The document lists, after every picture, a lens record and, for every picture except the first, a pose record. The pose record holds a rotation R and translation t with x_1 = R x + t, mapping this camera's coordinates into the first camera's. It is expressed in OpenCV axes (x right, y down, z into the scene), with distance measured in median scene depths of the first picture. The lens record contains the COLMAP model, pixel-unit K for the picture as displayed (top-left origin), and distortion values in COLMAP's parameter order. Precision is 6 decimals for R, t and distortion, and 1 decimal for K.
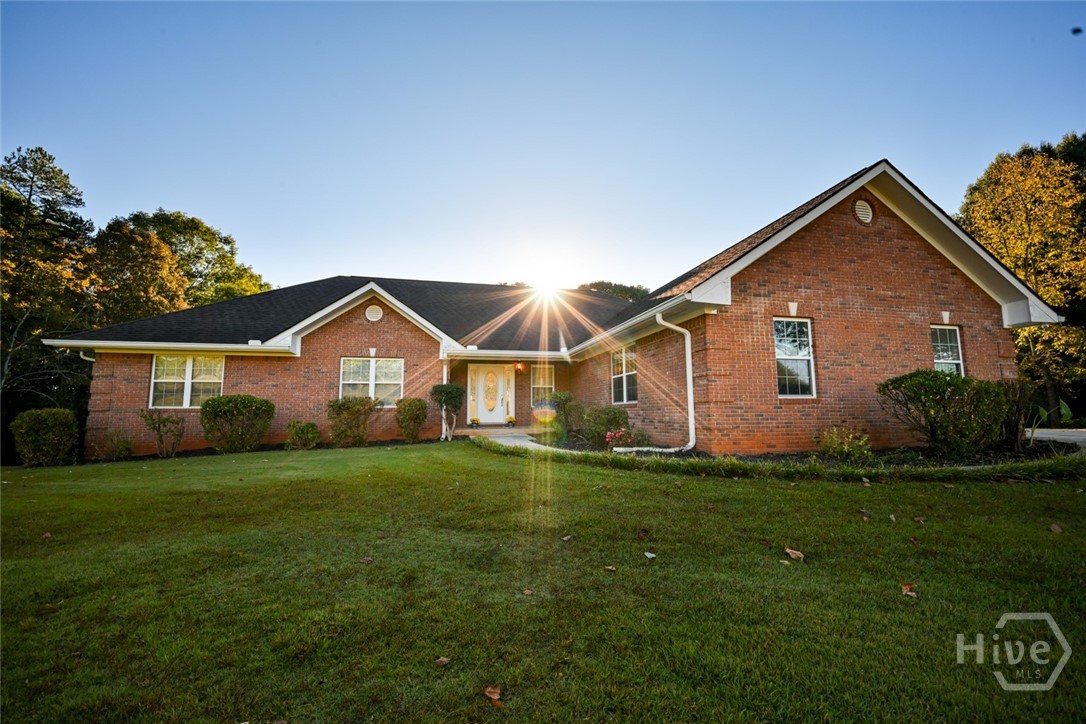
lens RADIAL K [[438.3, 0, 541.2], [0, 438.3, 360.7], [0, 0, 1]] dist [-0.003948, -0.000544]
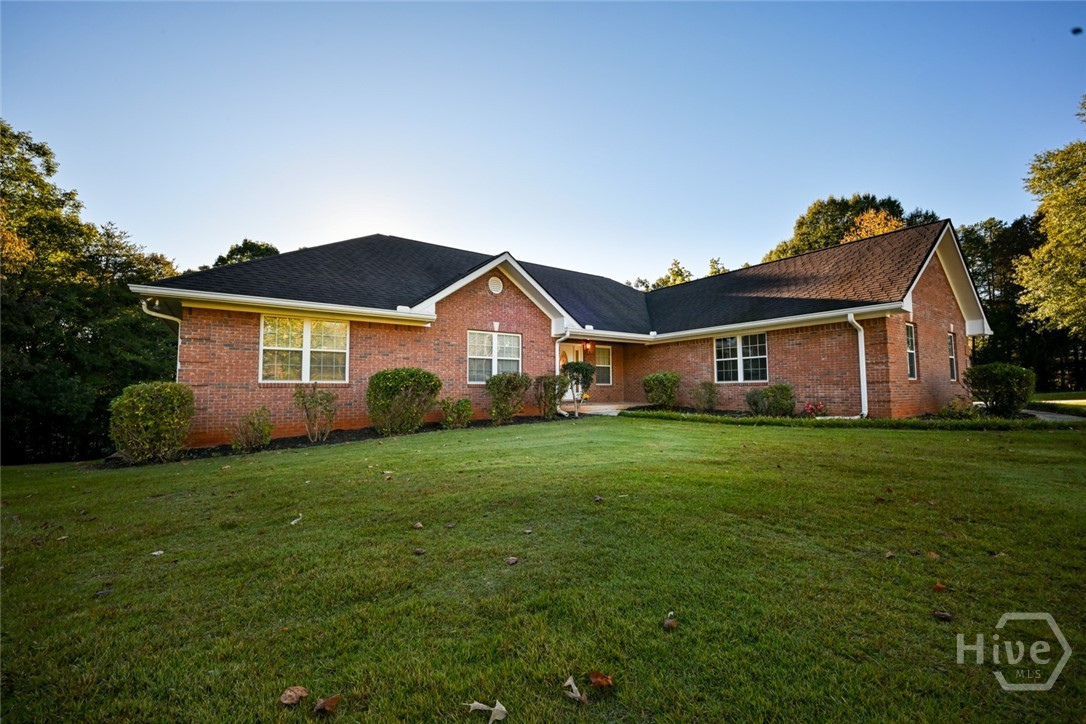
lens RADIAL K [[438.3, 0, 538.7], [0, 438.3, 362.2], [0, 0, 1]] dist [-0.003948, -0.000544]
pose [[0.933153, 0.027856, 0.358399, -0.697012], [-0.045953, 0.998057, 0.042073, 0.015665], [-0.356531, -0.055730, 0.932620, 0.081616]]
